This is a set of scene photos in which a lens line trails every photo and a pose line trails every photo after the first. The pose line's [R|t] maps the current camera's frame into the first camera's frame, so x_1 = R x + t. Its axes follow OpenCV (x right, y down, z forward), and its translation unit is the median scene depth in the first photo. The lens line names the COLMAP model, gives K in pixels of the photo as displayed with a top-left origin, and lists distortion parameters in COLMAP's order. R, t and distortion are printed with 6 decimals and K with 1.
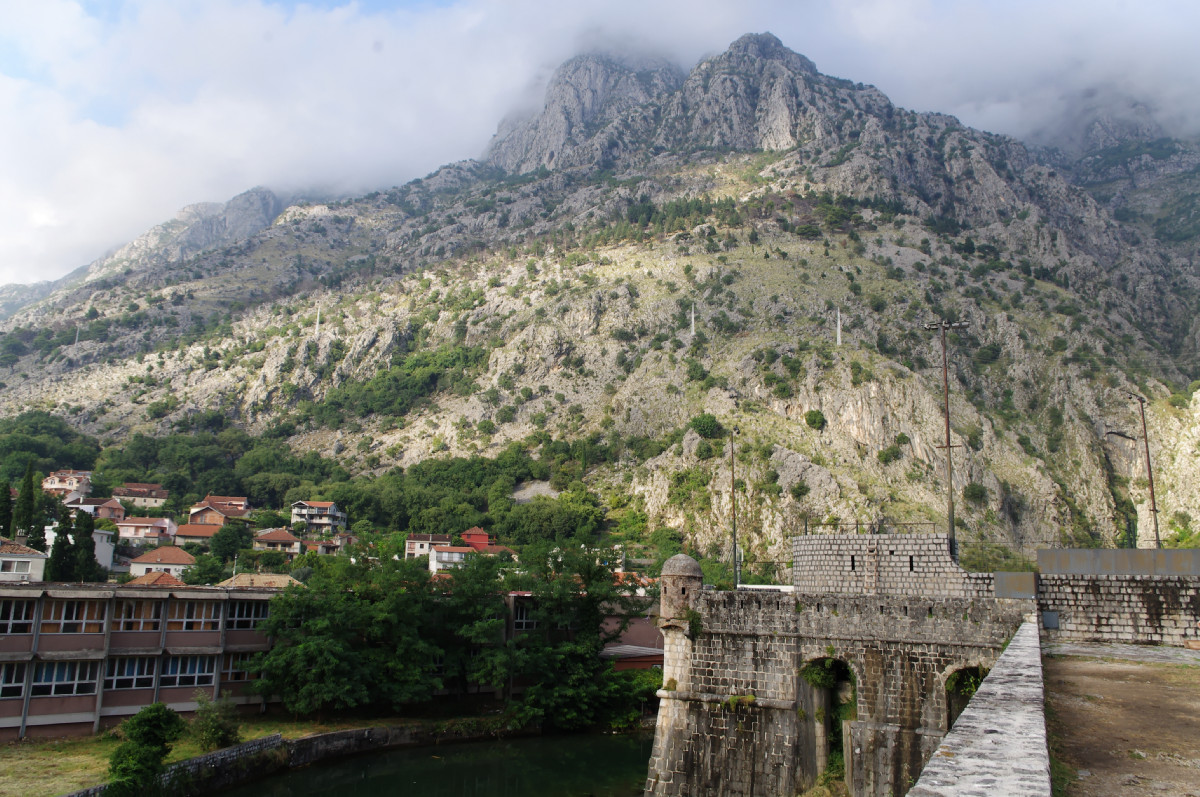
lens RADIAL K [[922.0, 0, 598.9], [0, 922.0, 398.0], [0, 0, 1]] dist [0.008679, -0.001297]
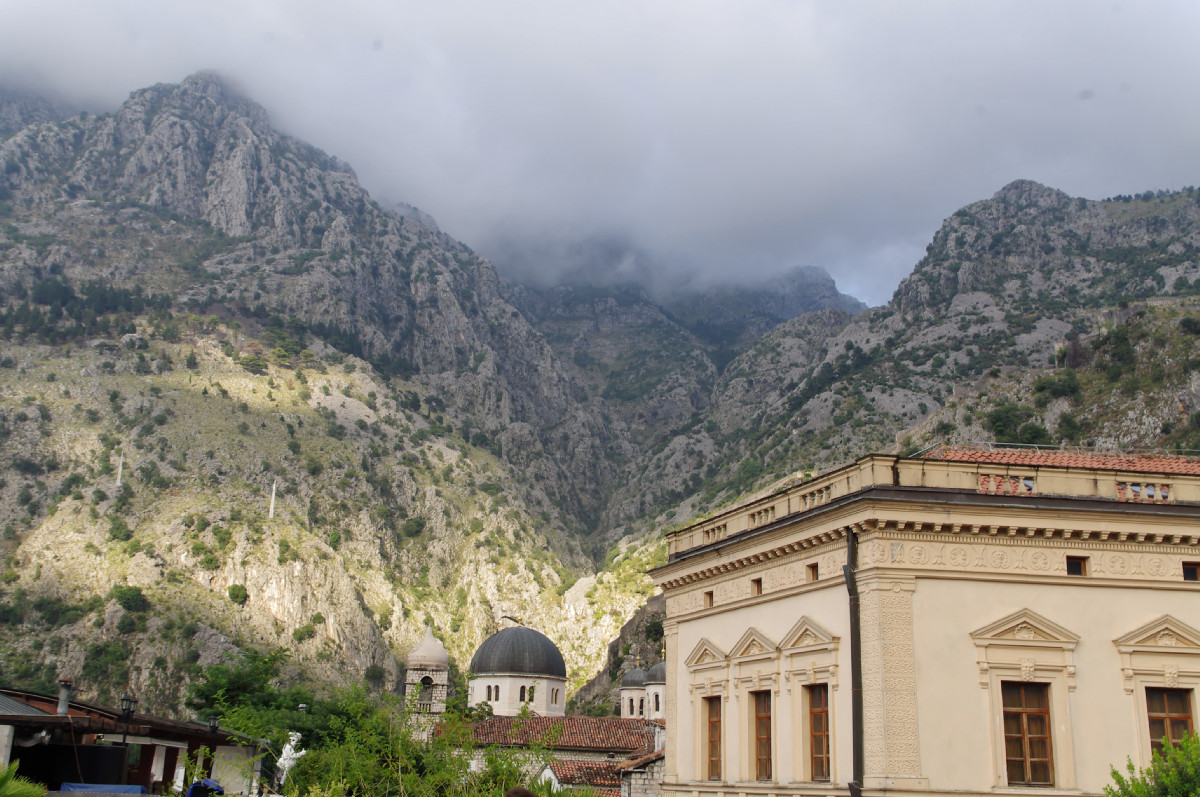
lens RADIAL K [[1221.9, 0, 596.3], [0, 1221.9, 399.2], [0, 0, 1]] dist [-0.009627, 0.000000]
pose [[0.860059, 0.146898, 0.488590, -0.080360], [-0.105796, 0.988187, -0.110874, -0.056178], [-0.499106, 0.043667, 0.865440, -0.260613]]
